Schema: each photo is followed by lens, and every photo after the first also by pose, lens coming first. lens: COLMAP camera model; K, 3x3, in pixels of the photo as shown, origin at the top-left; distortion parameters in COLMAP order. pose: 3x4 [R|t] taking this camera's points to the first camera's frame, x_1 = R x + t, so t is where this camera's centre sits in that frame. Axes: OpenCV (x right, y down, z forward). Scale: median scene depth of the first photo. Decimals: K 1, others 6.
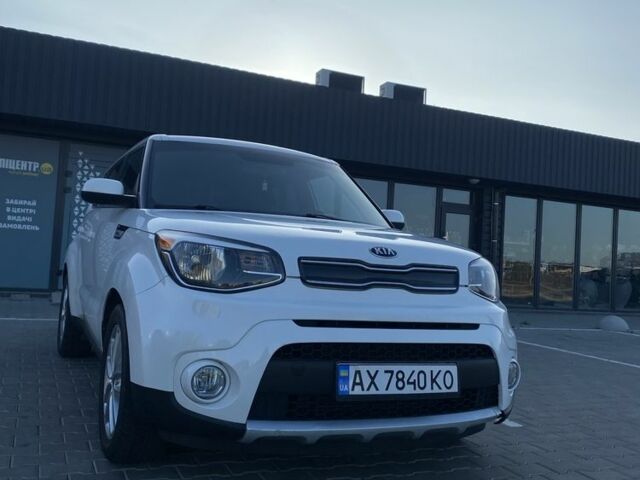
lens RADIAL K [[647.8, 0, 316.0], [0, 647.8, 240.3], [0, 0, 1]] dist [0.036430, 0.000000]
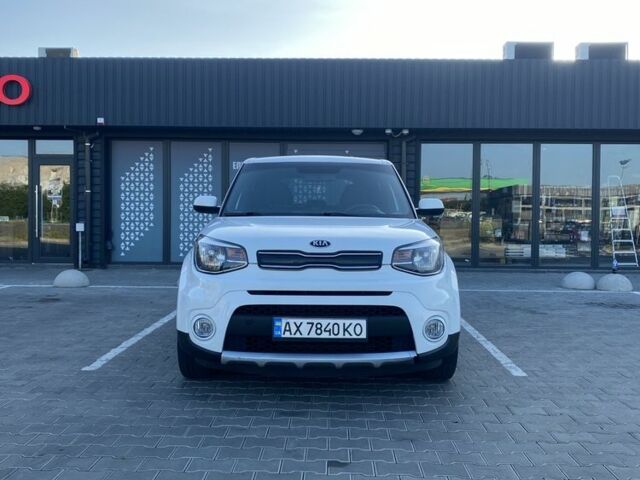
lens RADIAL K [[647.8, 0, 323.6], [0, 647.8, 237.4], [0, 0, 1]] dist [0.036430, 0.000000]
pose [[0.911768, -0.042360, -0.408514, 0.738991], [0.061259, 0.997567, 0.033285, -0.046177], [0.406110, -0.055373, 0.912145, -0.352874]]
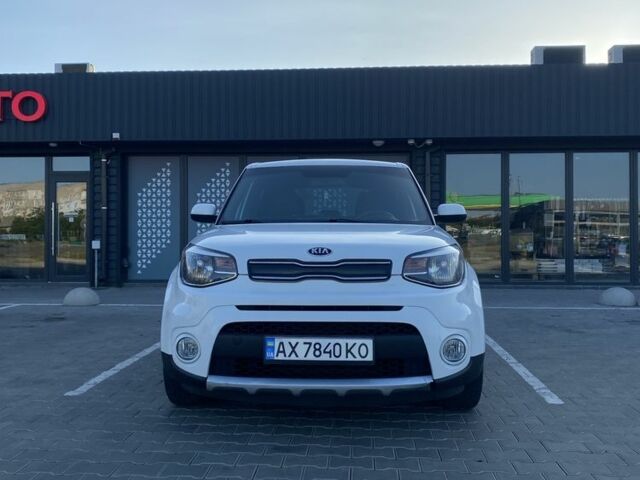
lens RADIAL K [[647.8, 0, 320.5], [0, 647.8, 237.5], [0, 0, 1]] dist [0.036430, 0.000000]
pose [[0.890227, -0.062060, -0.451270, 0.710815], [0.069981, 0.997548, 0.000867, -0.010797], [0.450110, -0.032352, 0.892387, -0.150567]]
